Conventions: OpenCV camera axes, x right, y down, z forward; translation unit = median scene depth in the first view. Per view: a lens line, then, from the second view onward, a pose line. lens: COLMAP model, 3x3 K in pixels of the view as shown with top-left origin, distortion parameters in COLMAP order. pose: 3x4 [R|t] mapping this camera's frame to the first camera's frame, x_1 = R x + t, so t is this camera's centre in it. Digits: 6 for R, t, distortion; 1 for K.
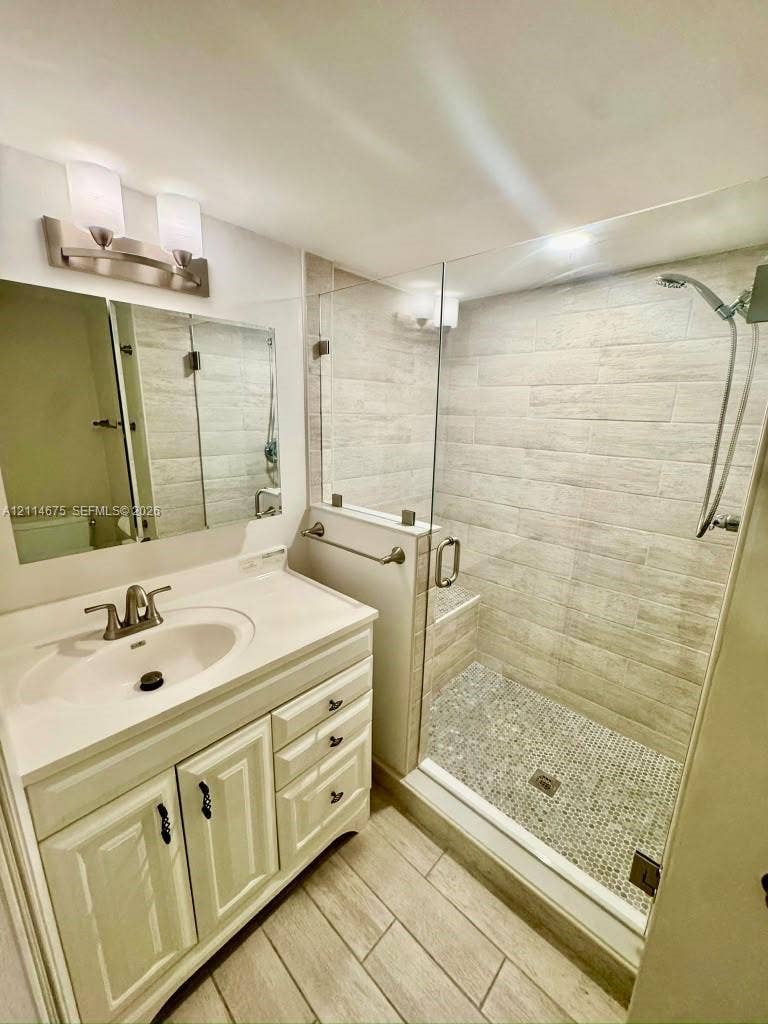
lens RADIAL K [[409.2, 0, 383.3], [0, 409.2, 511.7], [0, 0, 1]] dist [-0.006189, 0.001027]
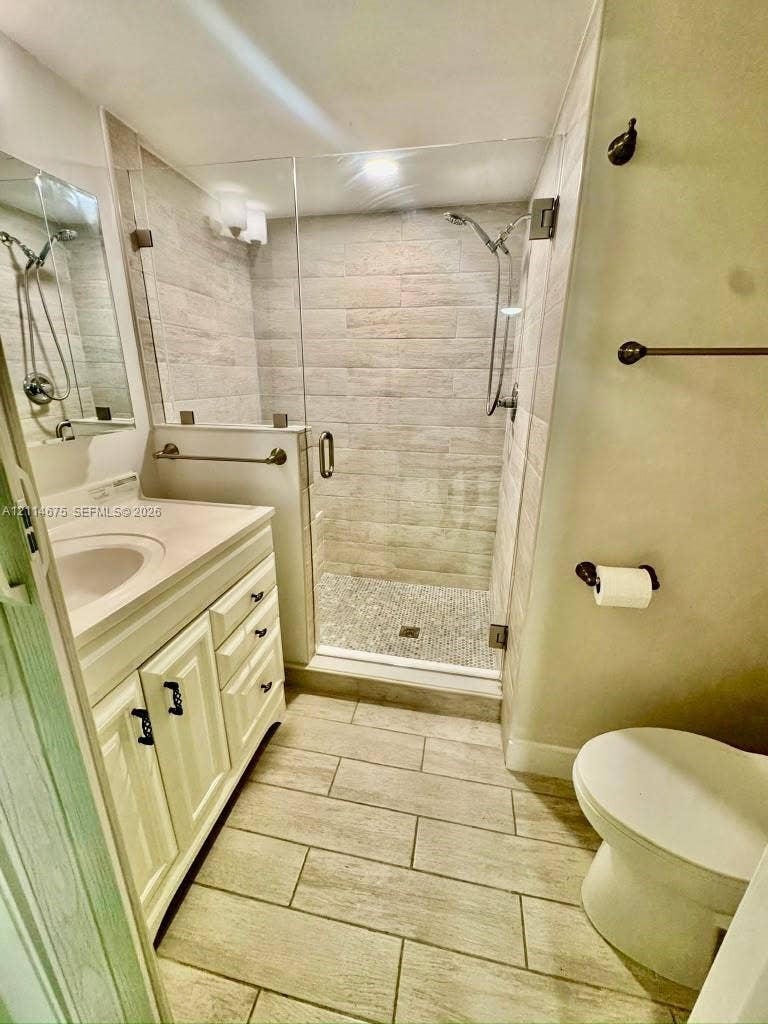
lens RADIAL K [[409.2, 0, 382.4], [0, 409.2, 511.2], [0, 0, 1]] dist [-0.006189, 0.001027]
pose [[0.849132, -0.177727, 0.497381, -0.246436], [0.133264, 0.983311, 0.123854, 0.131282], [-0.511093, -0.038885, 0.858646, -0.032146]]
